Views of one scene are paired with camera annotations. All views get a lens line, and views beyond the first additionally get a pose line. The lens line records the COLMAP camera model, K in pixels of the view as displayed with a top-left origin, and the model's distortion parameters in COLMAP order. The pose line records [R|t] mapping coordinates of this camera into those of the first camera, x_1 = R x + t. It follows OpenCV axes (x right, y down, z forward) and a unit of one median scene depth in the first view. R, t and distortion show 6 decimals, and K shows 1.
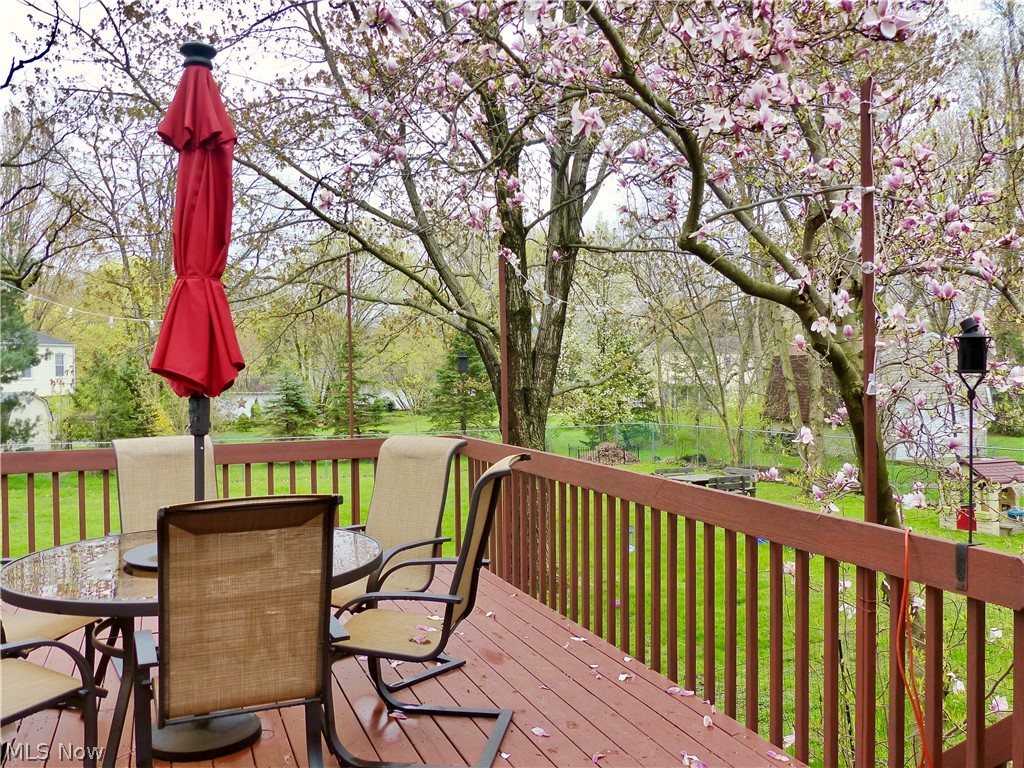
lens RADIAL K [[943.8, 0, 514.9], [0, 943.8, 383.3], [0, 0, 1]] dist [-0.020876, 0.000000]
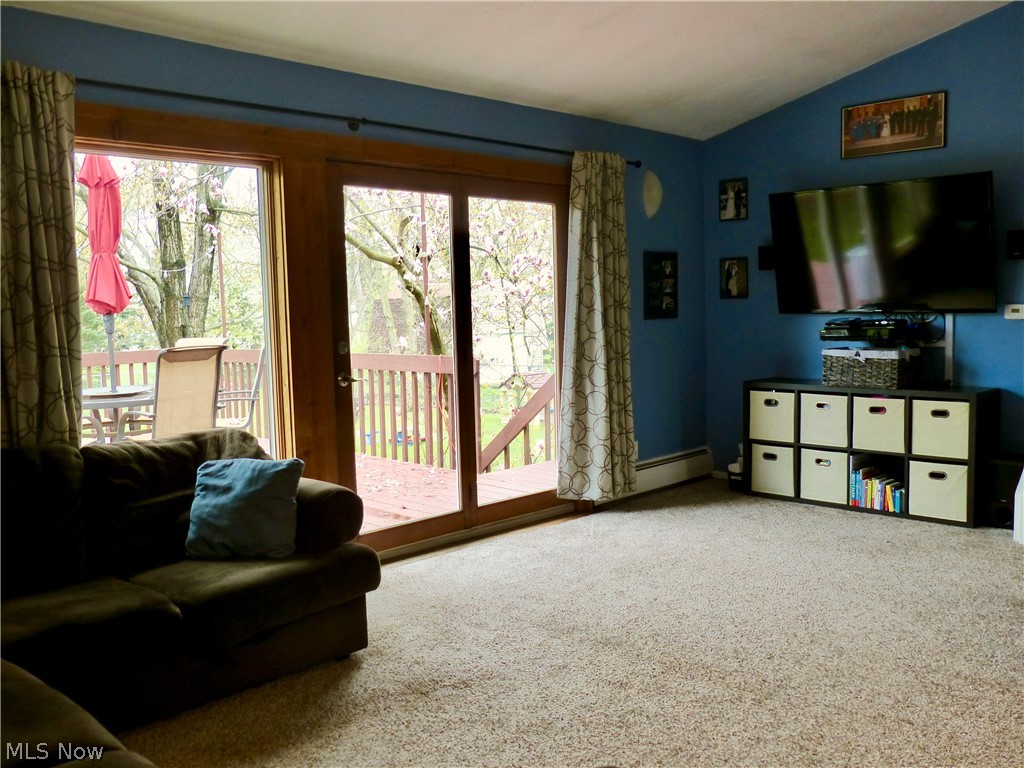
lens RADIAL K [[943.8, 0, 512.8], [0, 943.8, 383.8], [0, 0, 1]] dist [-0.020876, 0.000000]
pose [[0.914374, -0.046009, 0.402248, -0.244853], [0.023171, 0.997840, 0.061462, 0.041184], [-0.404207, -0.046879, 0.913465, -0.789252]]
